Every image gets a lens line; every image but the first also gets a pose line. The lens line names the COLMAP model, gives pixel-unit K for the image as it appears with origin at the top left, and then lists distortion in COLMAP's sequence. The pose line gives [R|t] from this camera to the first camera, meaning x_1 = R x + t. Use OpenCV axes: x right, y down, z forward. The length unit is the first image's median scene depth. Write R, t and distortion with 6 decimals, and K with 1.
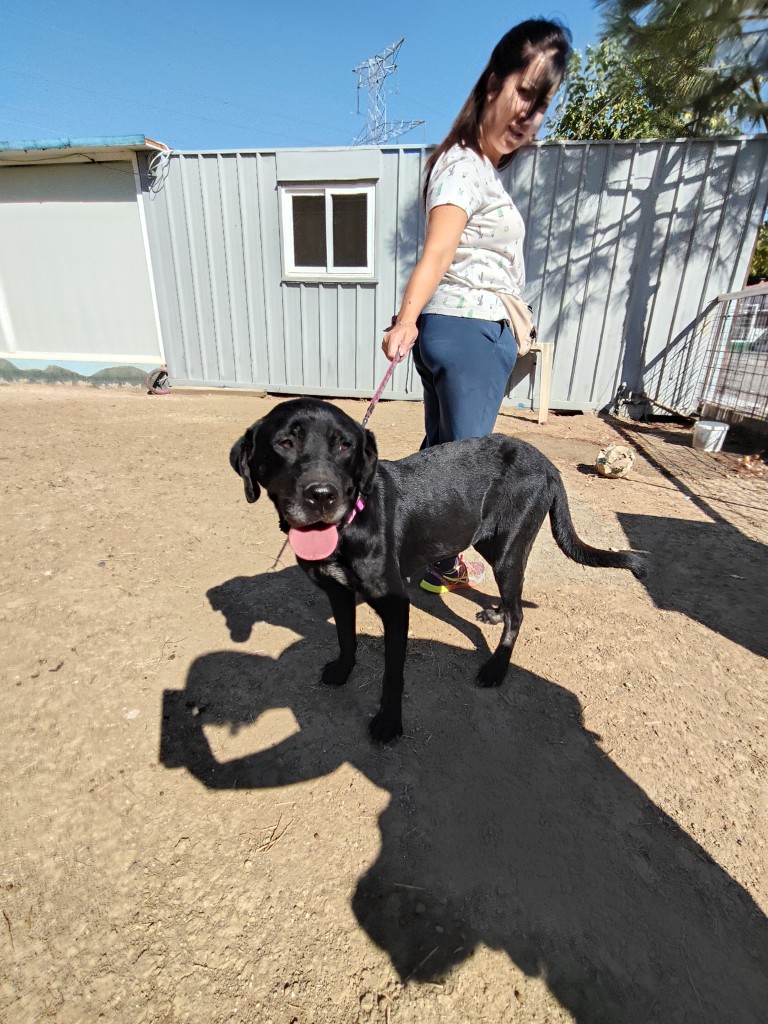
lens RADIAL K [[482.6, 0, 371.5], [0, 482.6, 502.4], [0, 0, 1]] dist [-0.008096, 0.004669]
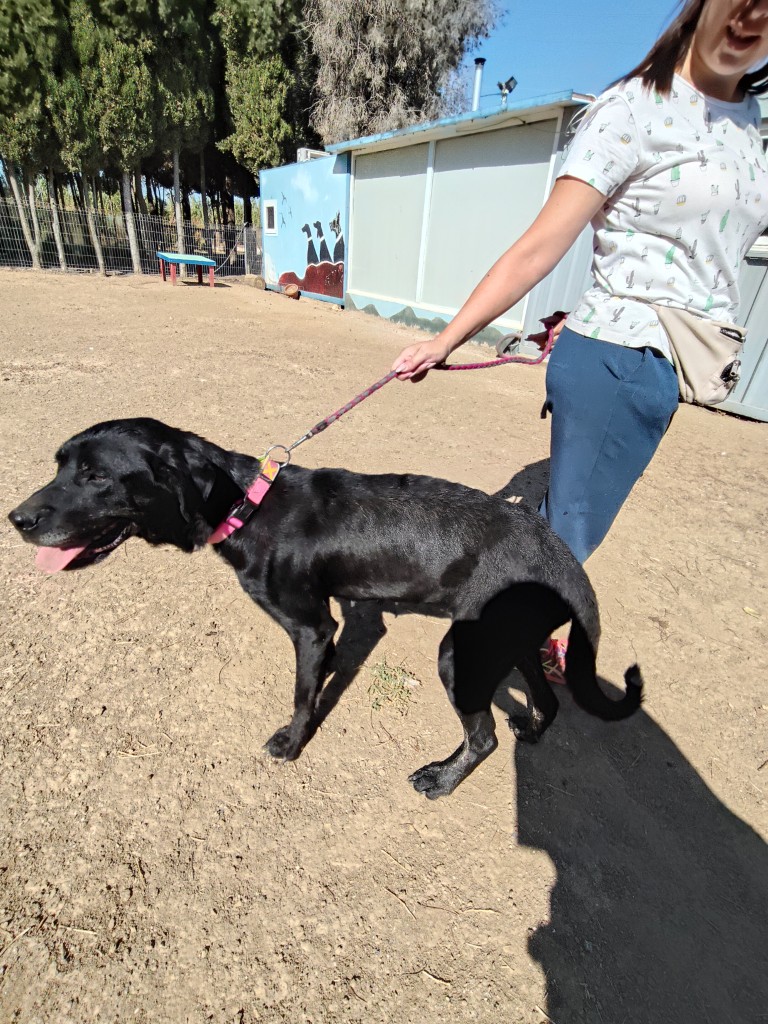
lens RADIAL K [[482.6, 0, 380.8], [0, 482.6, 503.7], [0, 0, 1]] dist [-0.008096, 0.004669]
pose [[0.717930, 0.351467, -0.600872, 0.282389], [-0.310199, 0.934266, 0.175849, -0.105101], [0.623180, 0.060142, 0.779763, 0.162740]]
